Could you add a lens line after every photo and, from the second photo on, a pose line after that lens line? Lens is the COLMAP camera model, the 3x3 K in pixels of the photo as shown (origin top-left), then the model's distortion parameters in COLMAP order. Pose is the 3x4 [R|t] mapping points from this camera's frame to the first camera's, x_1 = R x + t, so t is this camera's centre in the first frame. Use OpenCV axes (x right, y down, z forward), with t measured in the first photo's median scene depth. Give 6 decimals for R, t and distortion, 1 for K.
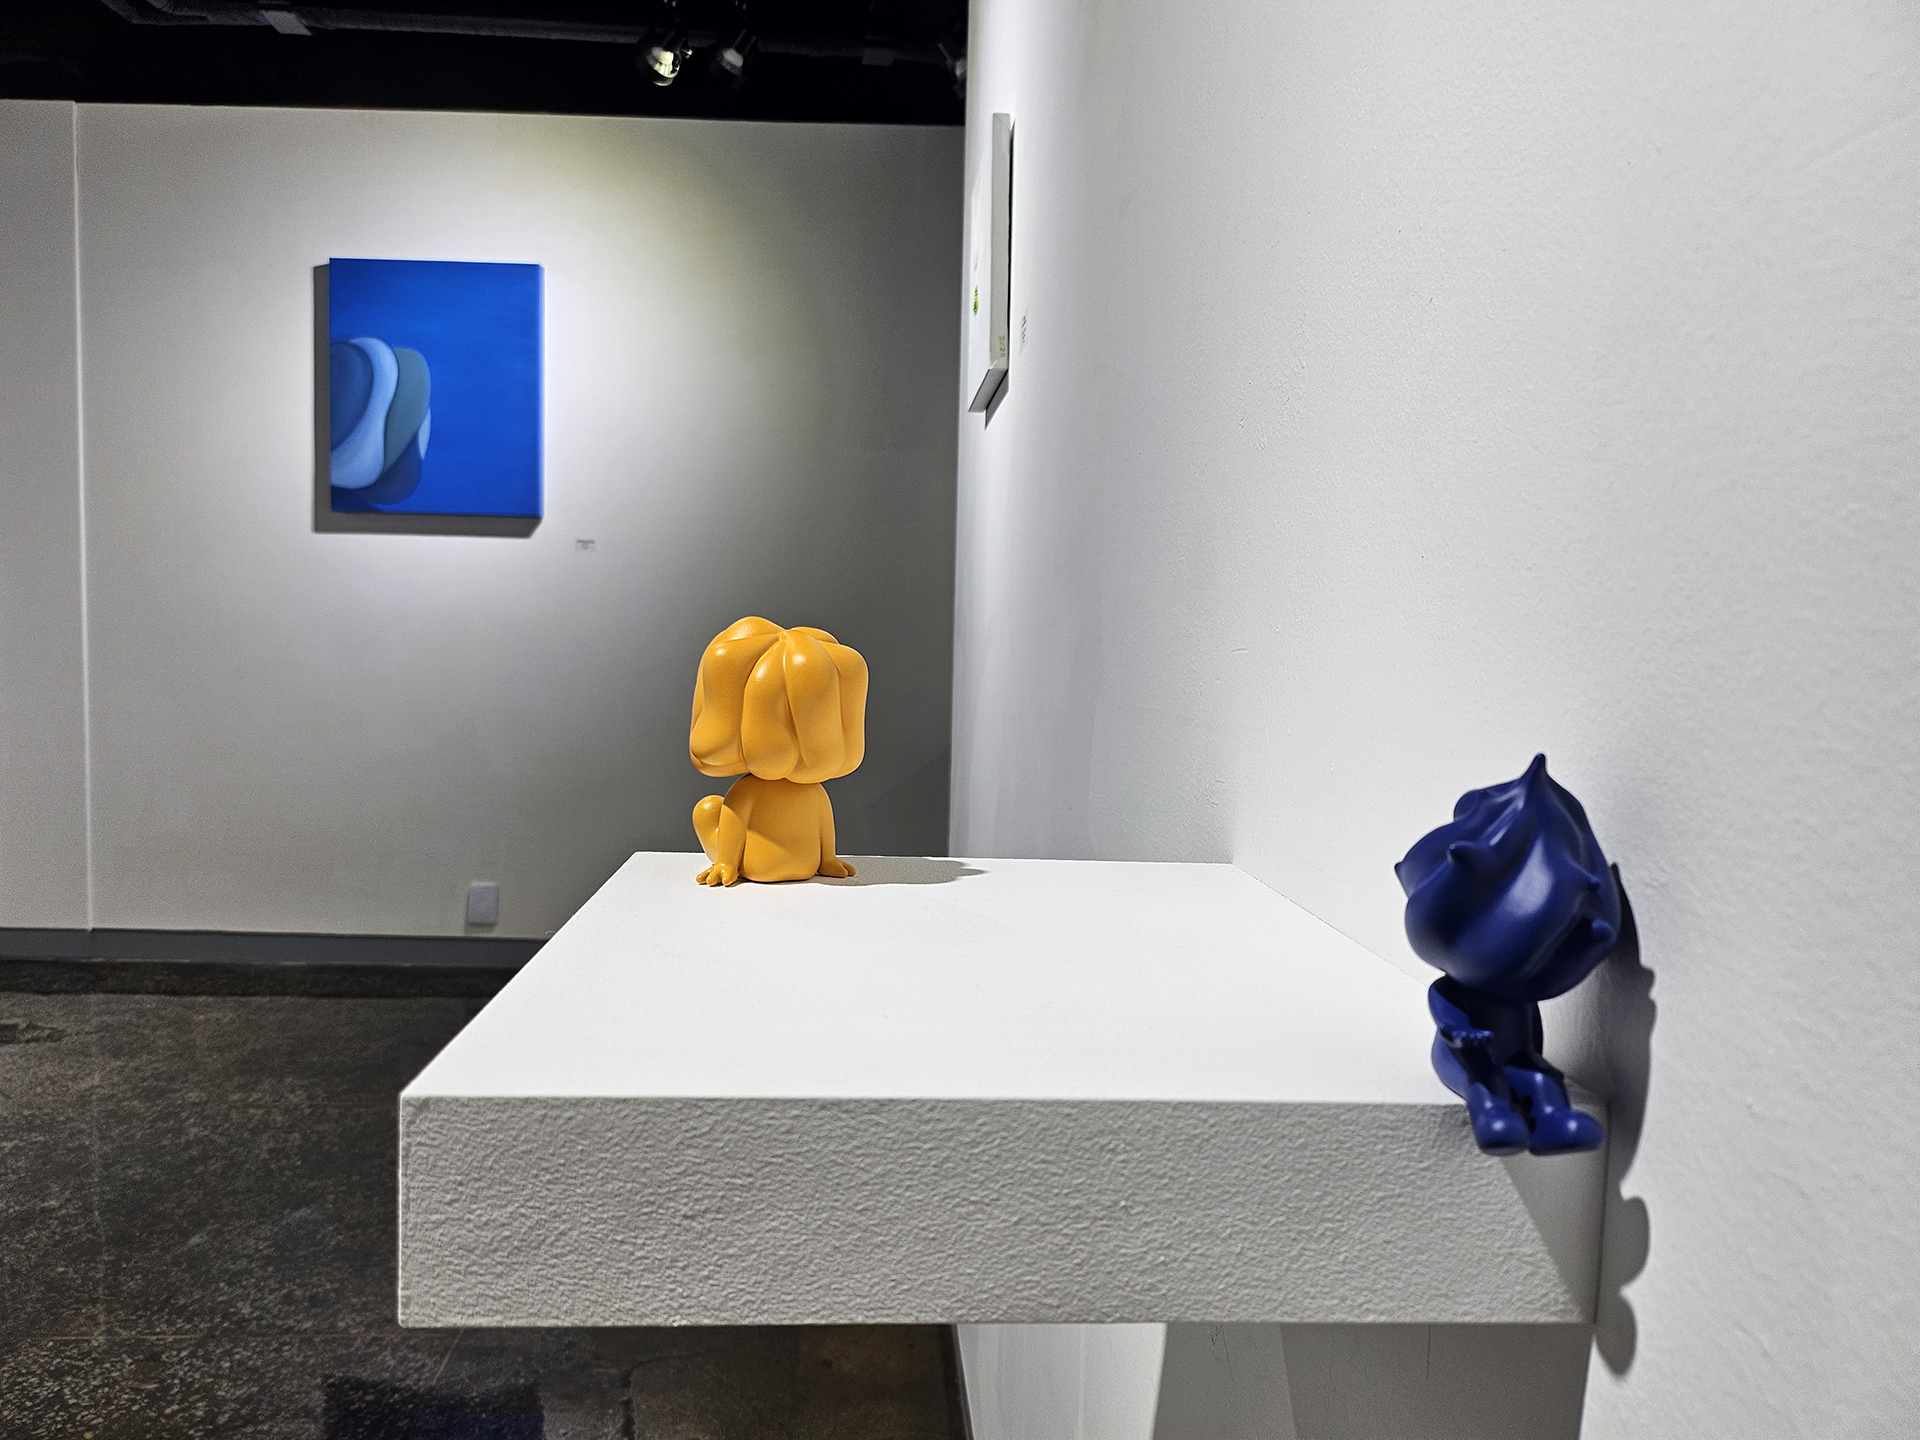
lens RADIAL K [[1362.6, 0, 960.0], [0, 1362.6, 720.0], [0, 0, 1]] dist [0.087235, -0.086652]
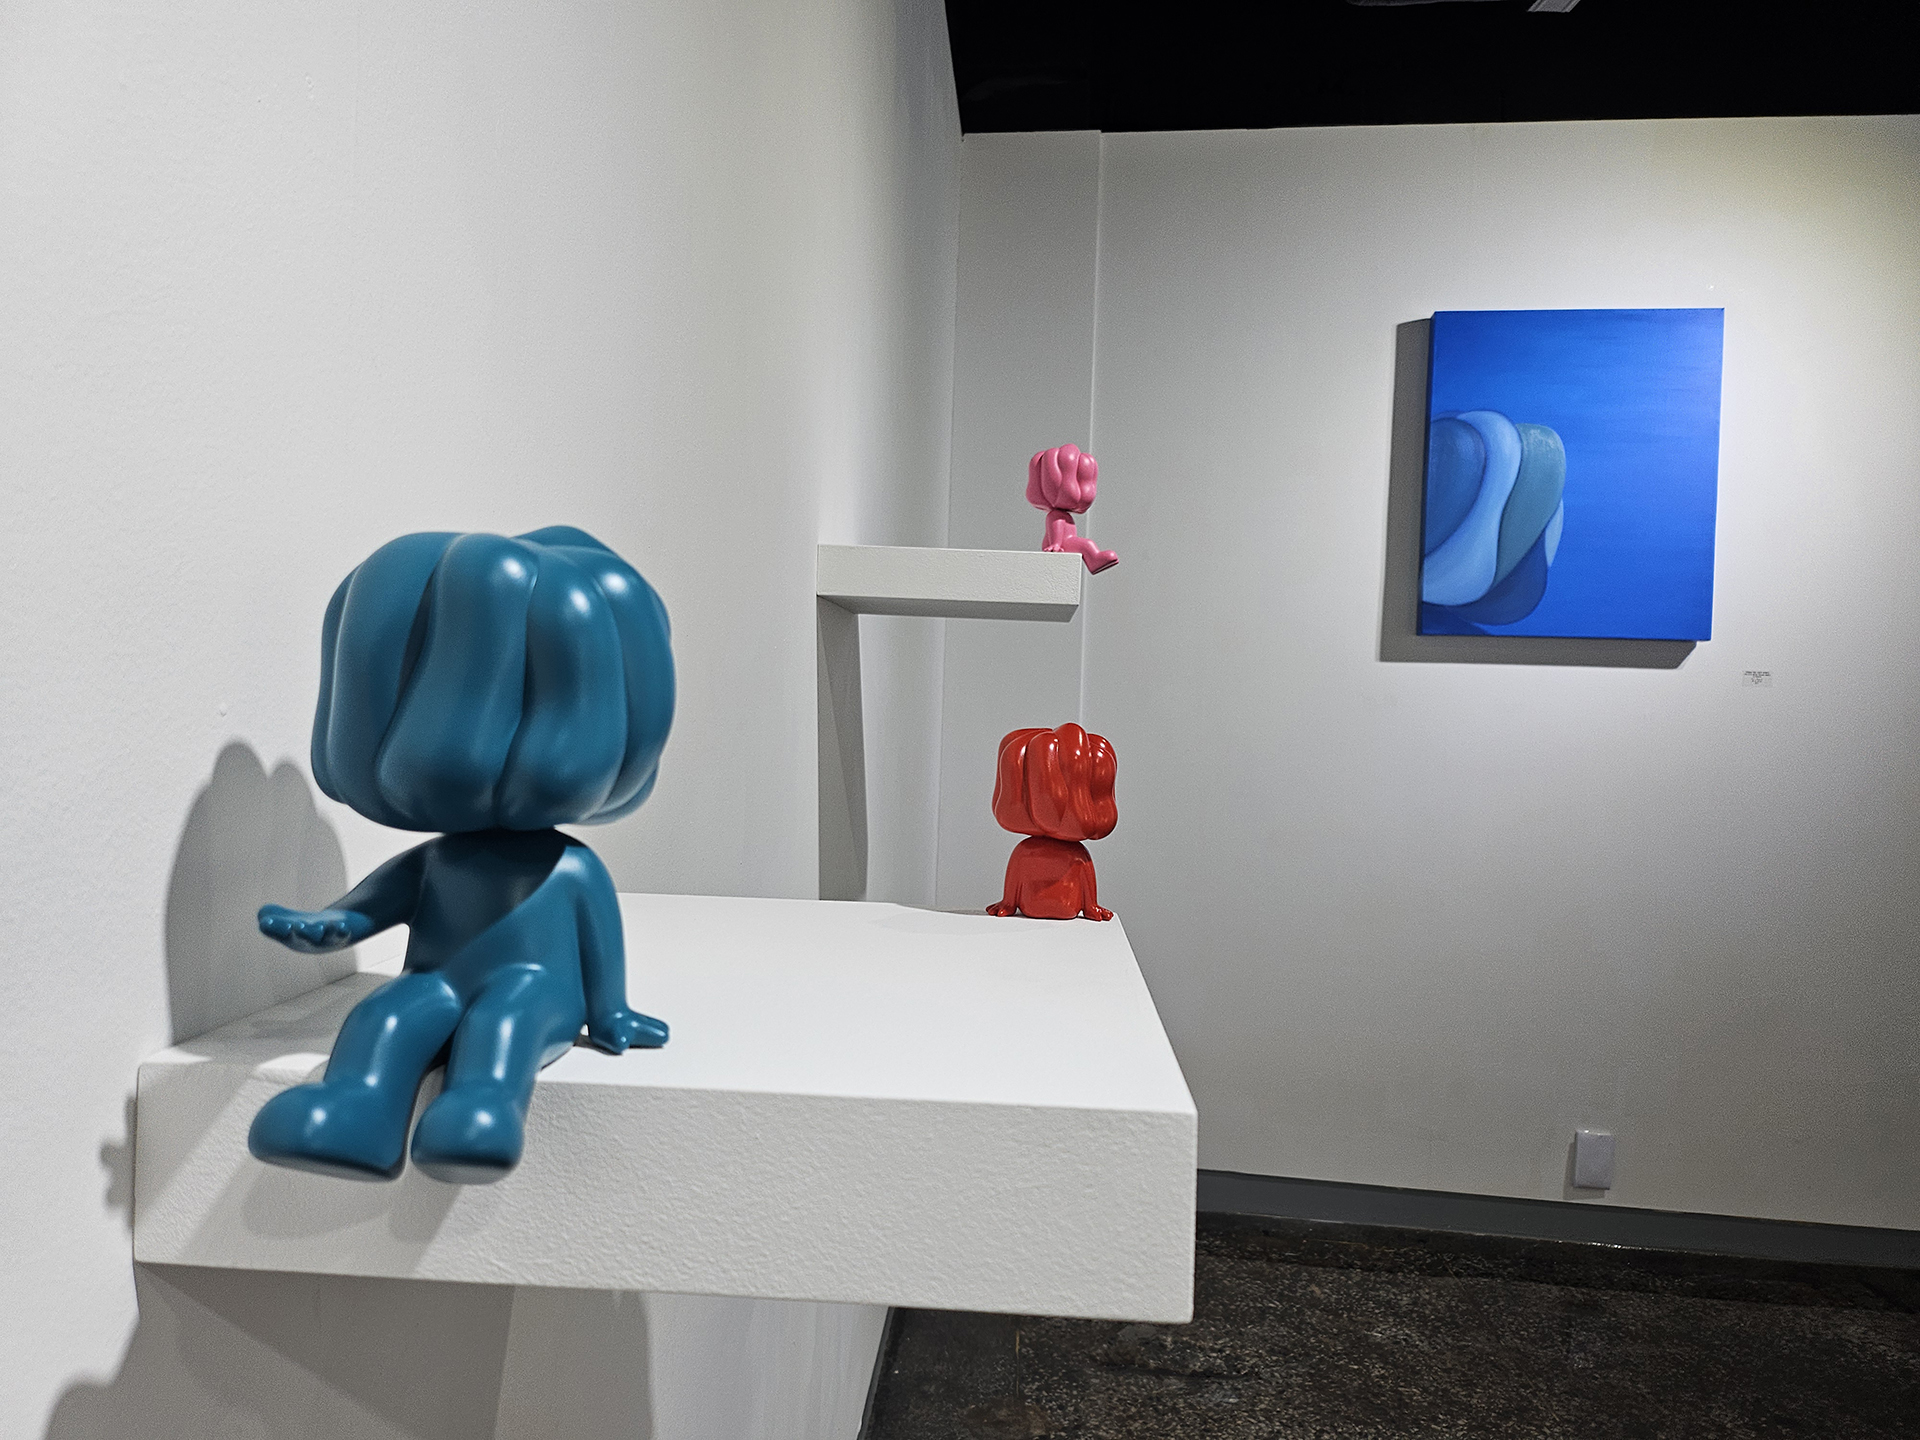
lens RADIAL K [[1362.6, 0, 960.0], [0, 1362.6, 720.0], [0, 0, 1]] dist [0.087235, -0.086652]
pose [[0.992899, 0.009801, -0.118557, -0.617549], [-0.016084, 0.998510, -0.052153, -0.059908], [0.117869, 0.053689, 0.991577, 0.212559]]
